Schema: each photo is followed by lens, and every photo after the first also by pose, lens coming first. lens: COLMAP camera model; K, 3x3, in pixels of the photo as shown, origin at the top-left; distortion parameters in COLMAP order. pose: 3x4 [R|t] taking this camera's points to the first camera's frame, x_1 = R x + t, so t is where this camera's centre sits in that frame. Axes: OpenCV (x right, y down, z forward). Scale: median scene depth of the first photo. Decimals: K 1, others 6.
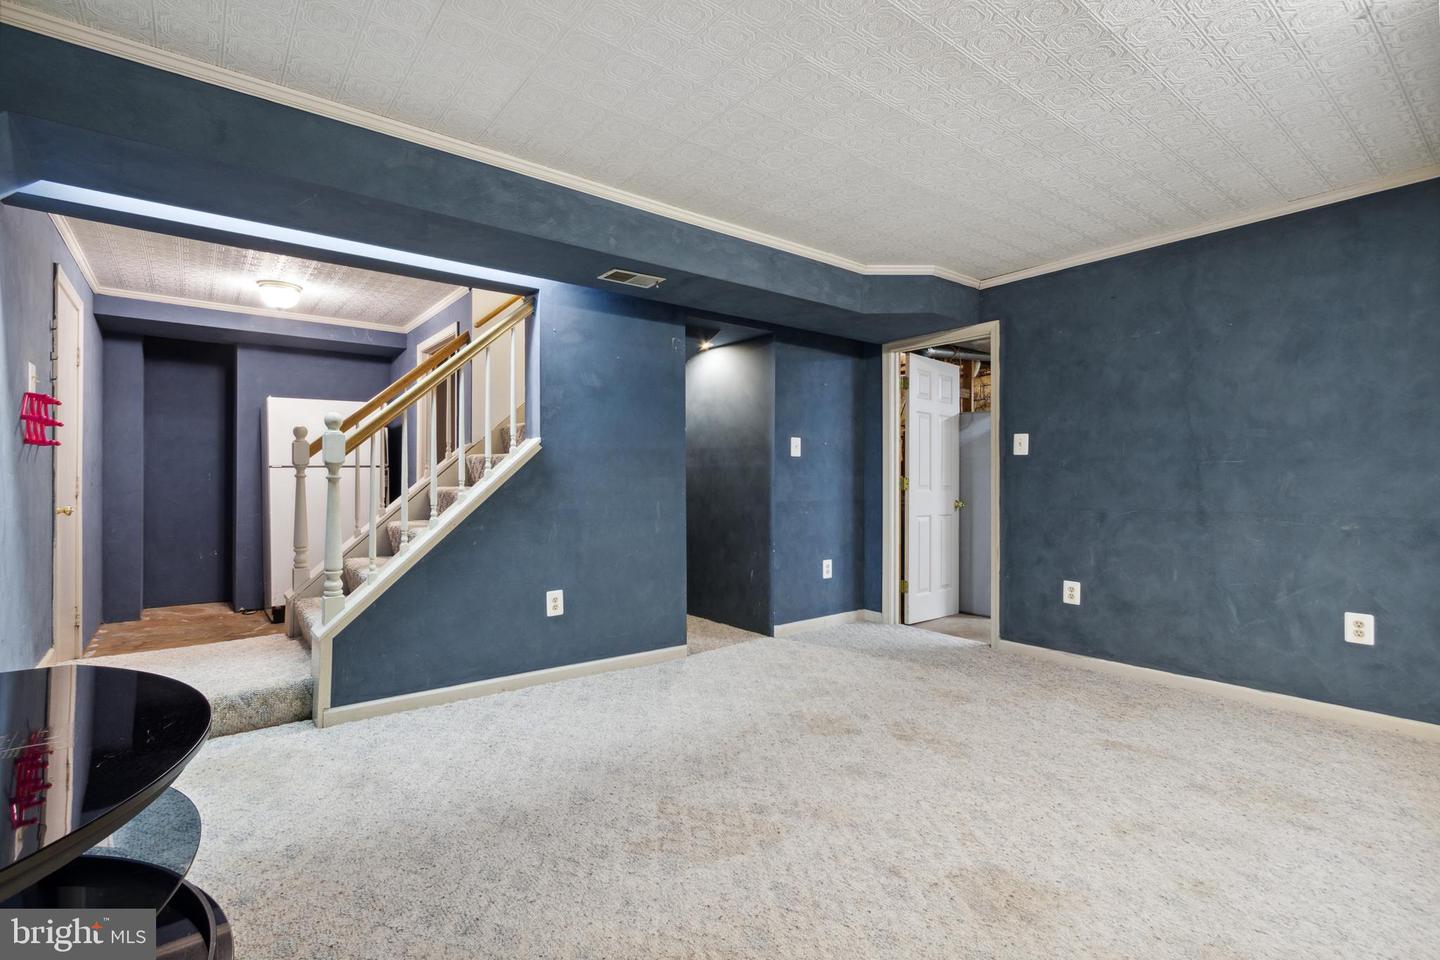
lens RADIAL K [[666.5, 0, 720.1], [0, 666.5, 471.8], [0, 0, 1]] dist [0.003888, -0.000075]
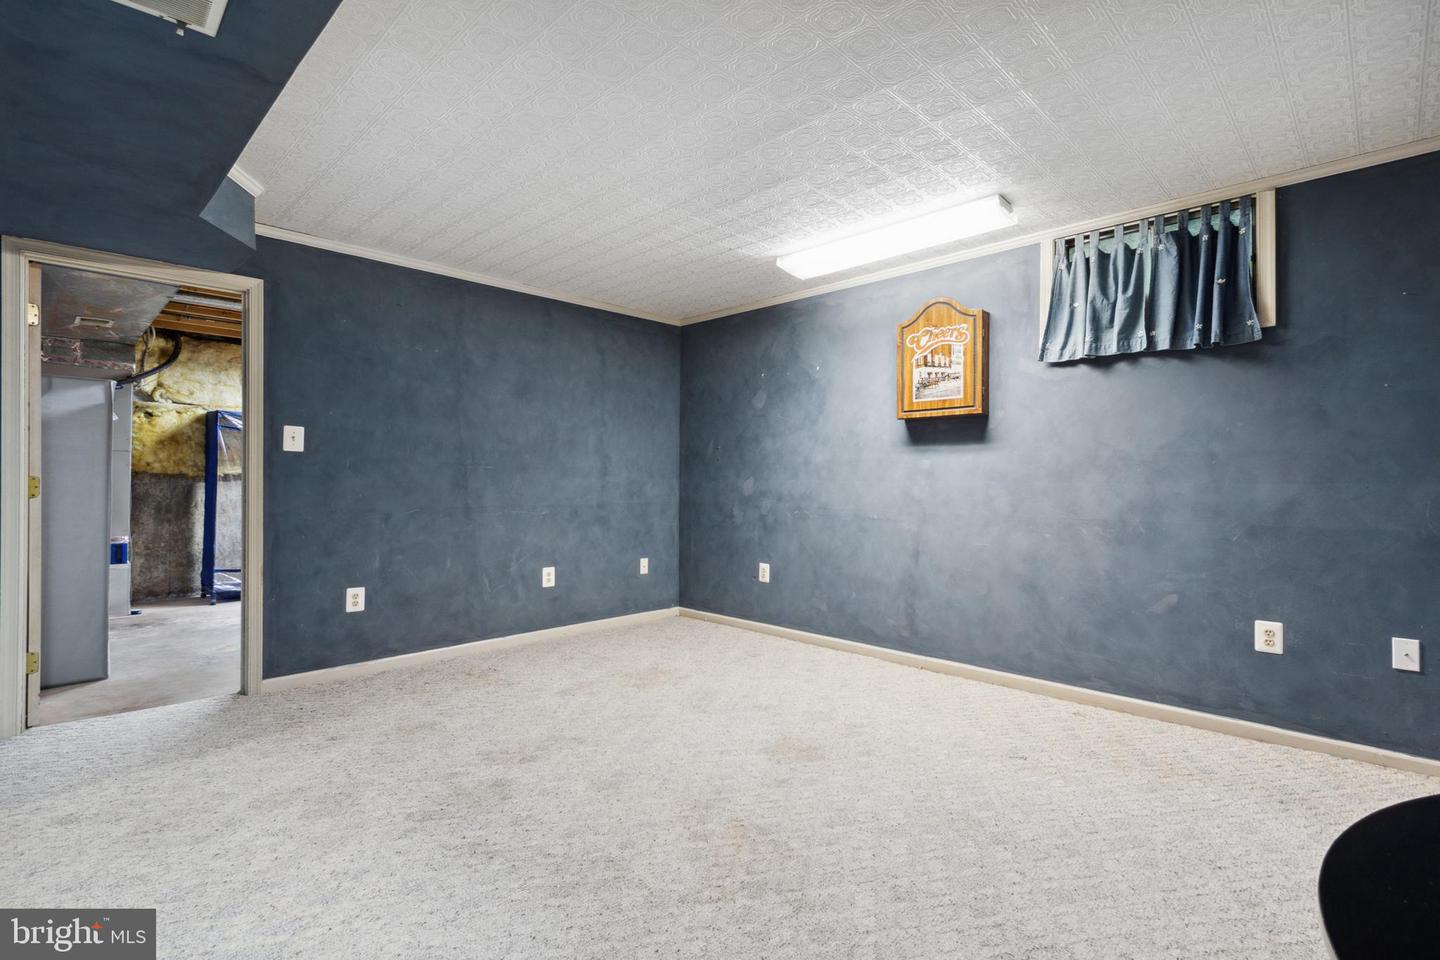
lens RADIAL K [[666.5, 0, 720.4], [0, 666.5, 485.9], [0, 0, 1]] dist [0.003888, -0.000075]
pose [[-0.117104, -0.007312, 0.993093, -0.561714], [-0.015104, 0.999870, 0.005581, 0.006967], [-0.993005, -0.014346, -0.117199, 0.704192]]
